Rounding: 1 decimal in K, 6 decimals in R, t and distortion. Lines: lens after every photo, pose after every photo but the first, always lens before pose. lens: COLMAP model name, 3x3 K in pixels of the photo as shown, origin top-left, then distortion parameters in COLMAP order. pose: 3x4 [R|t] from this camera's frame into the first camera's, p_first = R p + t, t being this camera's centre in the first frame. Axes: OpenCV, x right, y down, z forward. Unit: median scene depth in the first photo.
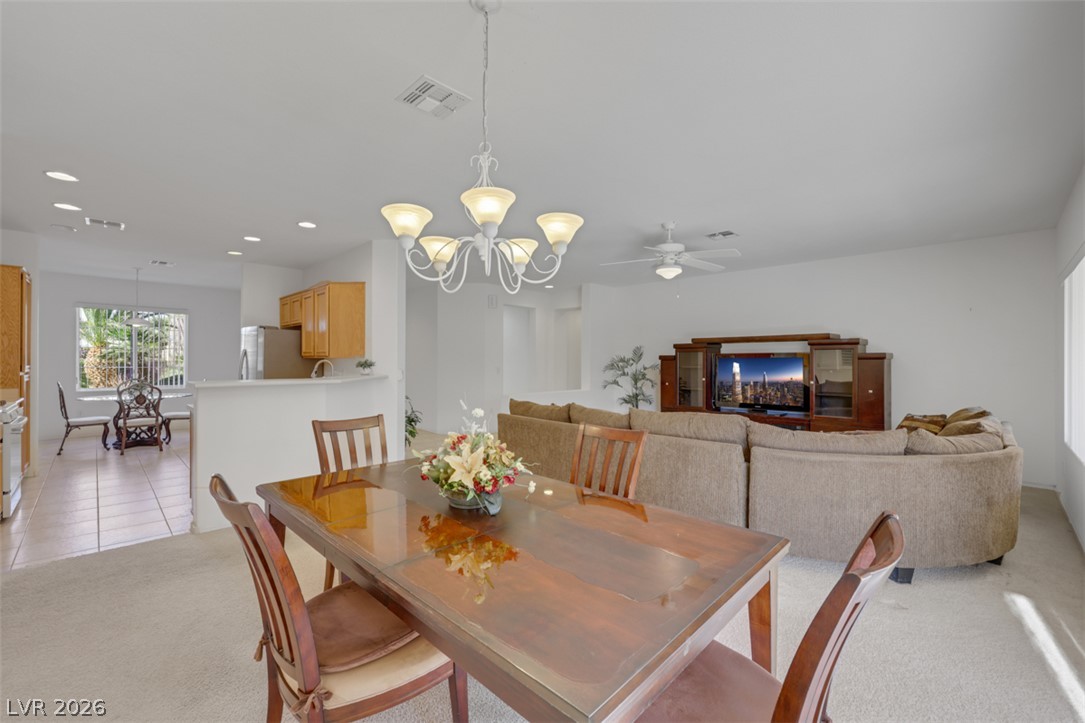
lens RADIAL K [[453.4, 0, 530.7], [0, 453.4, 362.8], [0, 0, 1]] dist [-0.001013, -0.000272]
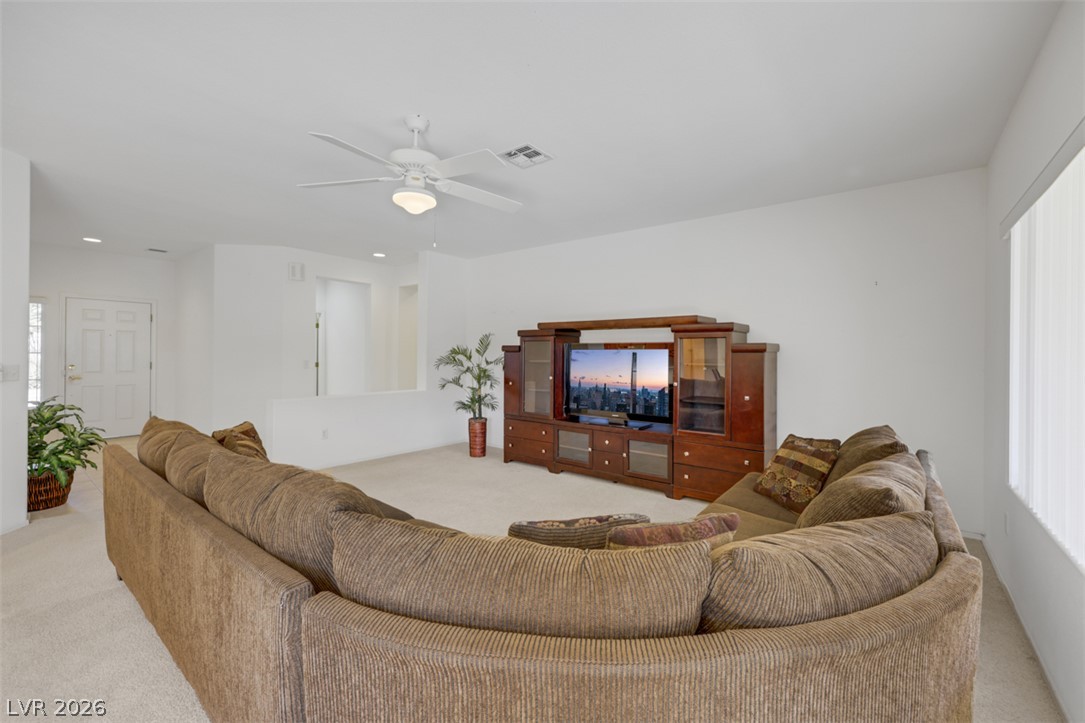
lens RADIAL K [[442.6, 0, 542.3], [0, 442.6, 354.4], [0, 0, 1]] dist [0.000819, 0.000045]
pose [[0.992433, 0.006067, 0.122635, 0.283615], [-0.006064, 0.999982, -0.000400, -0.001828], [-0.122635, -0.000347, 0.992452, 0.289208]]
